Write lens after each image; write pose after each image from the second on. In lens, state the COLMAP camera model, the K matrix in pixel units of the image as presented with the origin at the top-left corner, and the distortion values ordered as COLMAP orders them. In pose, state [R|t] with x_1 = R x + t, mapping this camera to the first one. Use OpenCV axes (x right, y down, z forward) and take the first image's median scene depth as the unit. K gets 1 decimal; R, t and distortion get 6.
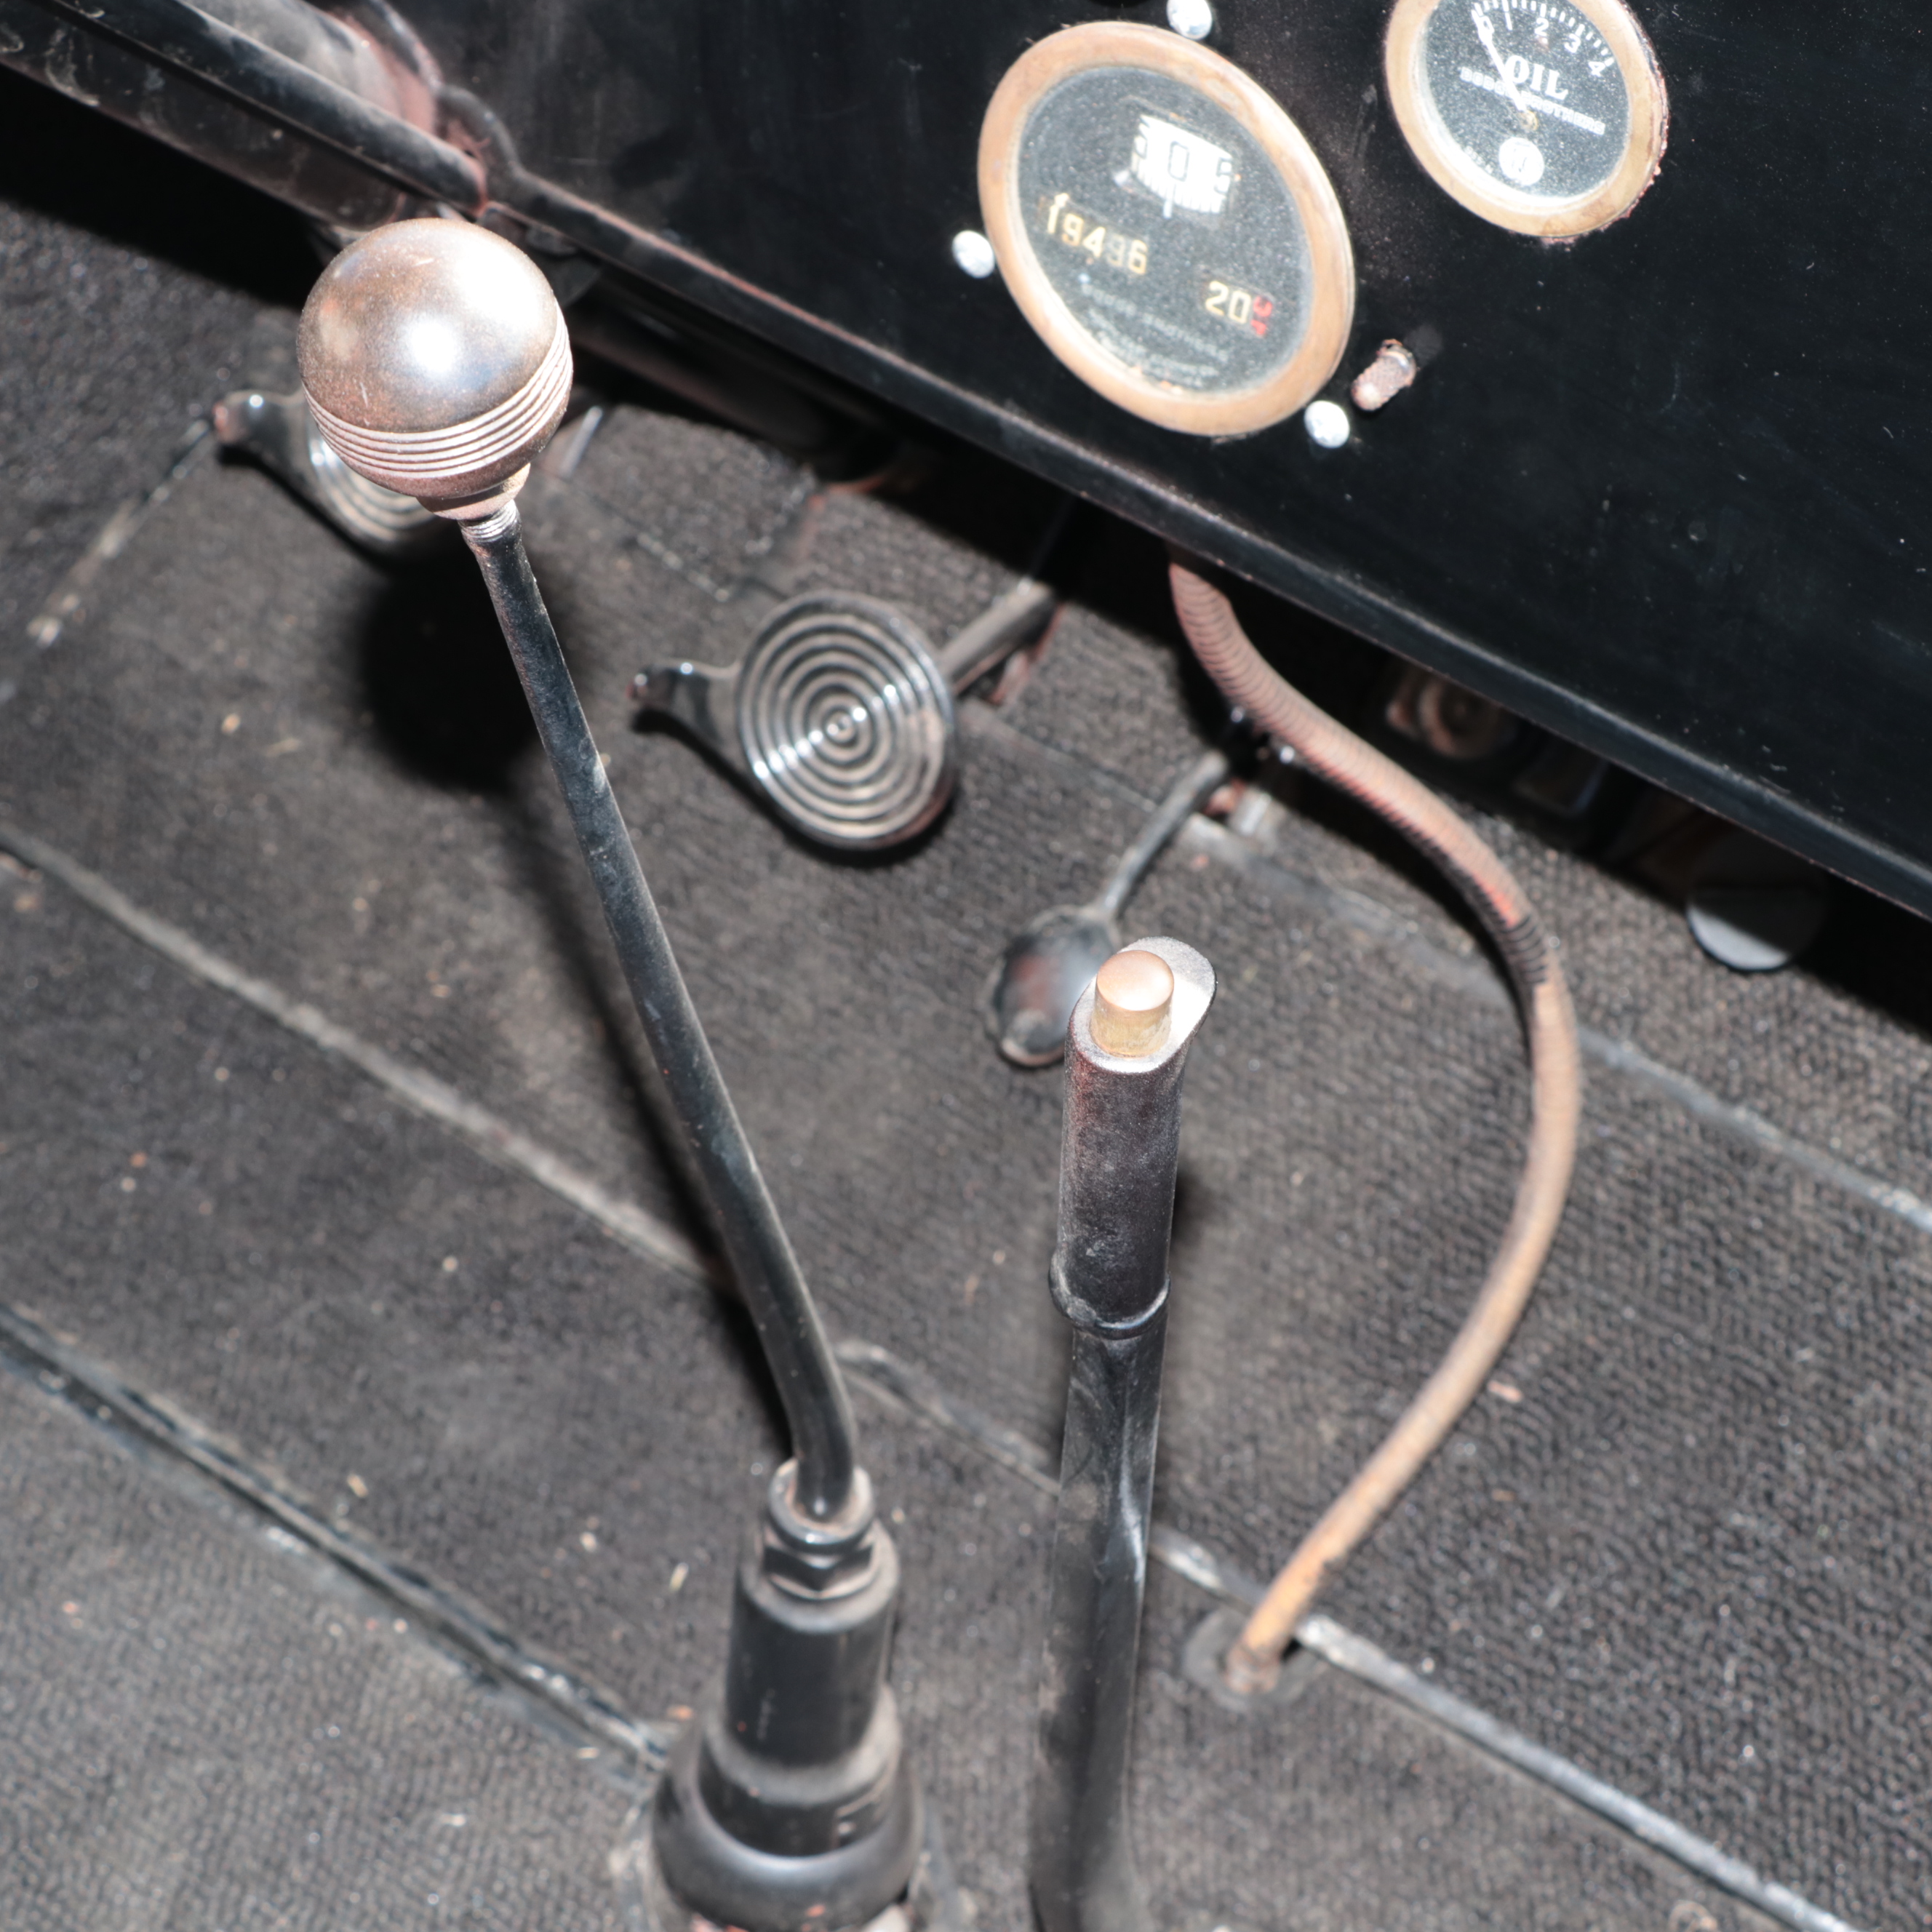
lens RADIAL K [[4230.4, 0, 980.2], [0, 4230.4, 968.2], [0, 0, 1]] dist [0.077346, 0.000000]
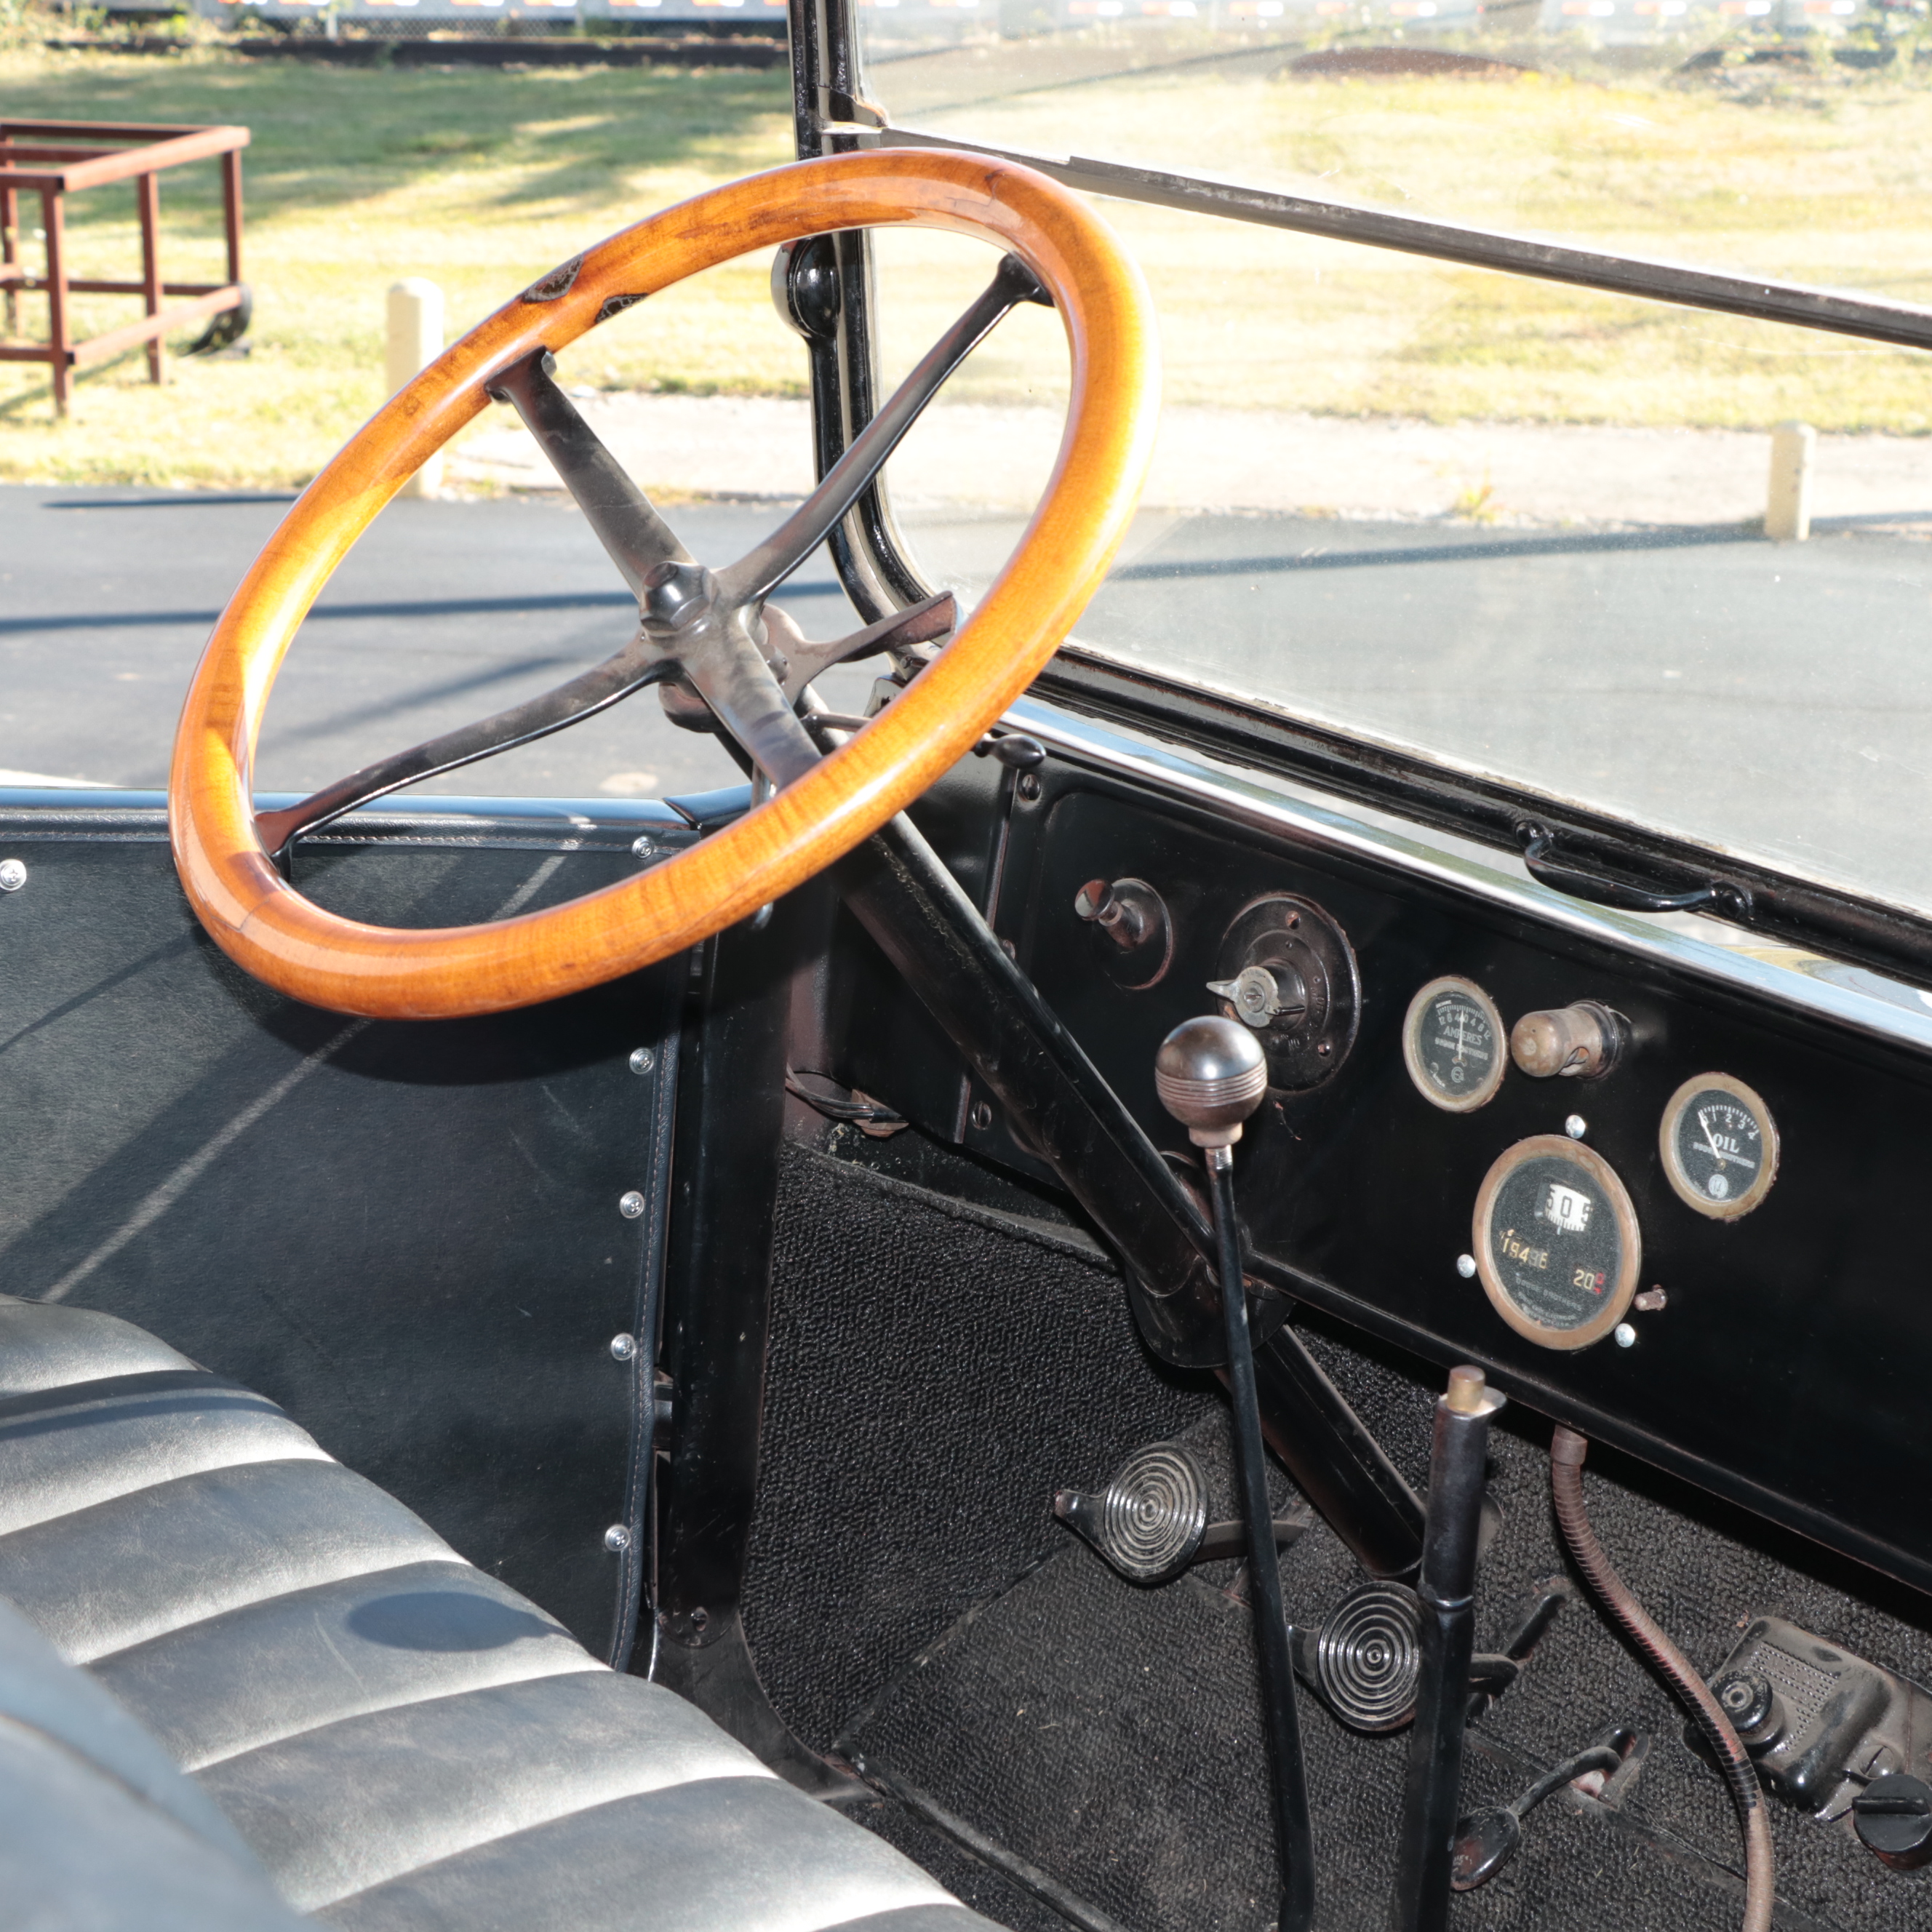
lens RADIAL K [[4230.4, 0, 962.9], [0, 4230.4, 964.0], [0, 0, 1]] dist [0.077346, 0.000000]
pose [[0.970762, 0.107424, -0.214668, 0.193521], [-0.207228, 0.826395, -0.523573, 0.864512], [0.121156, 0.552750, 0.824493, -0.820498]]
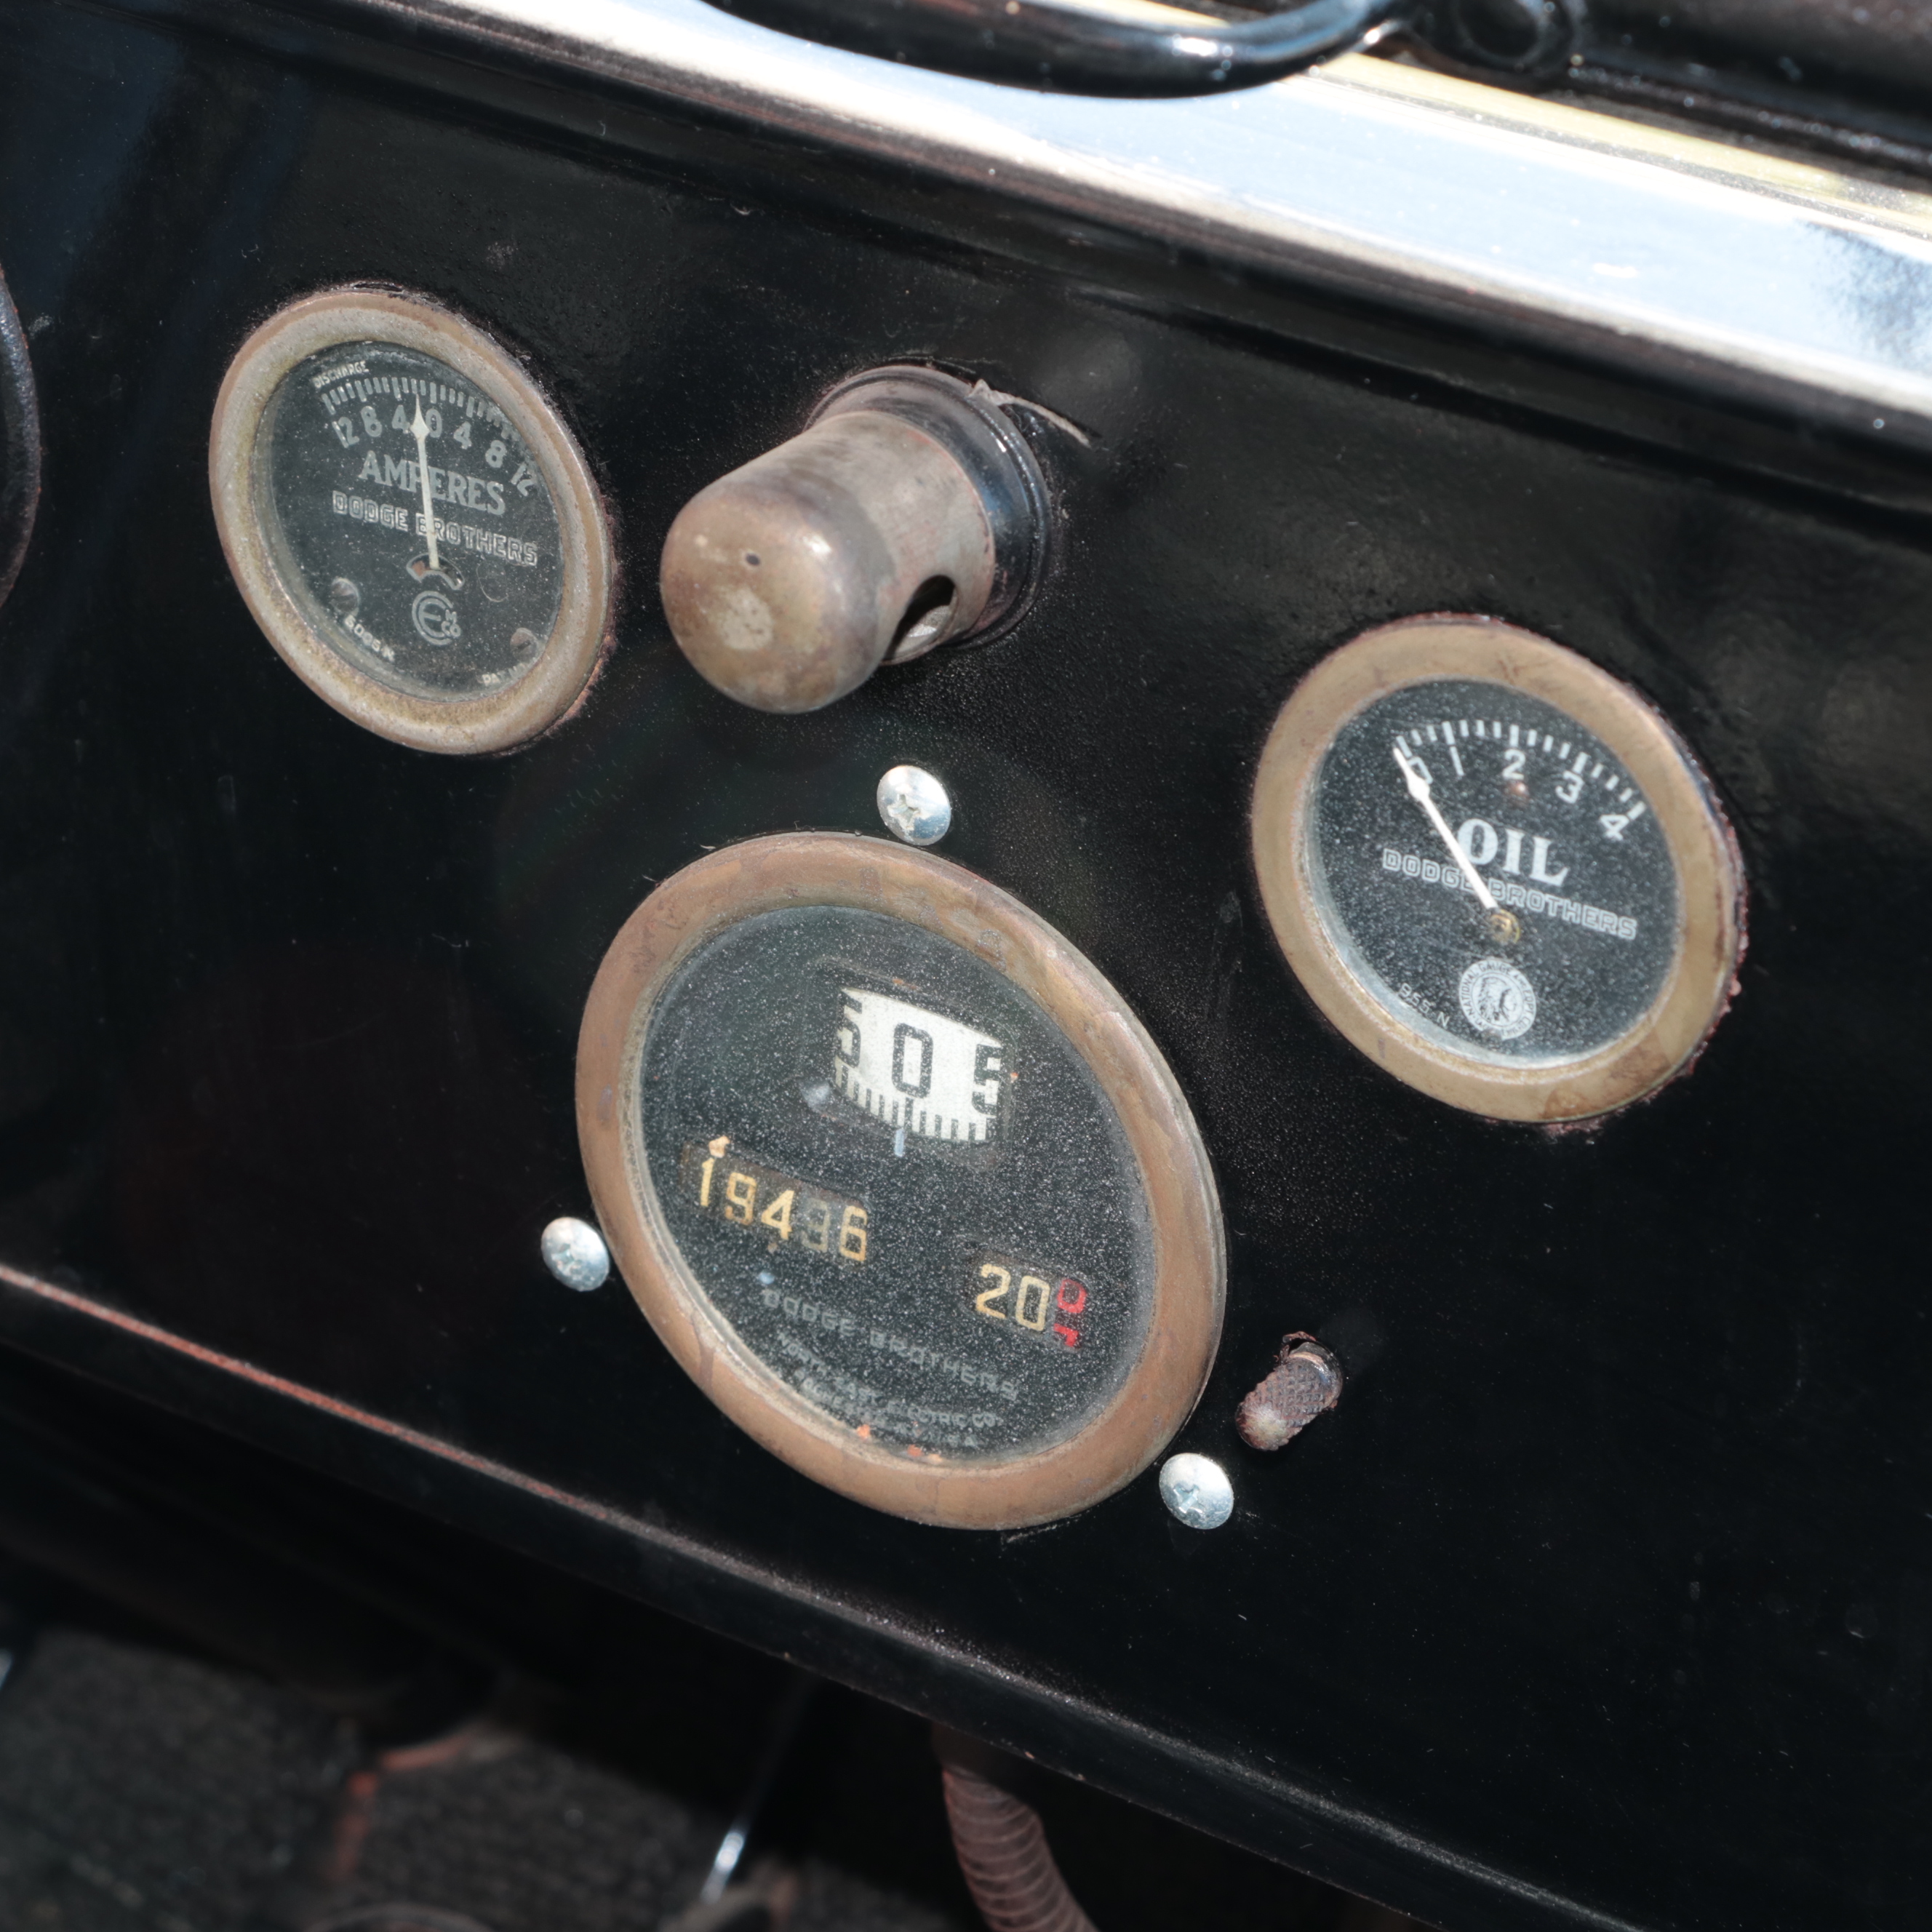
lens RADIAL K [[5805.2, 0, 975.1], [0, 5805.2, 979.7], [0, 0, 1]] dist [0.130563, 0.000000]
pose [[0.997164, -0.049325, 0.056841, 0.010252], [0.063033, 0.960029, -0.272711, 0.019135], [-0.041117, 0.275520, 0.960416, 0.223885]]
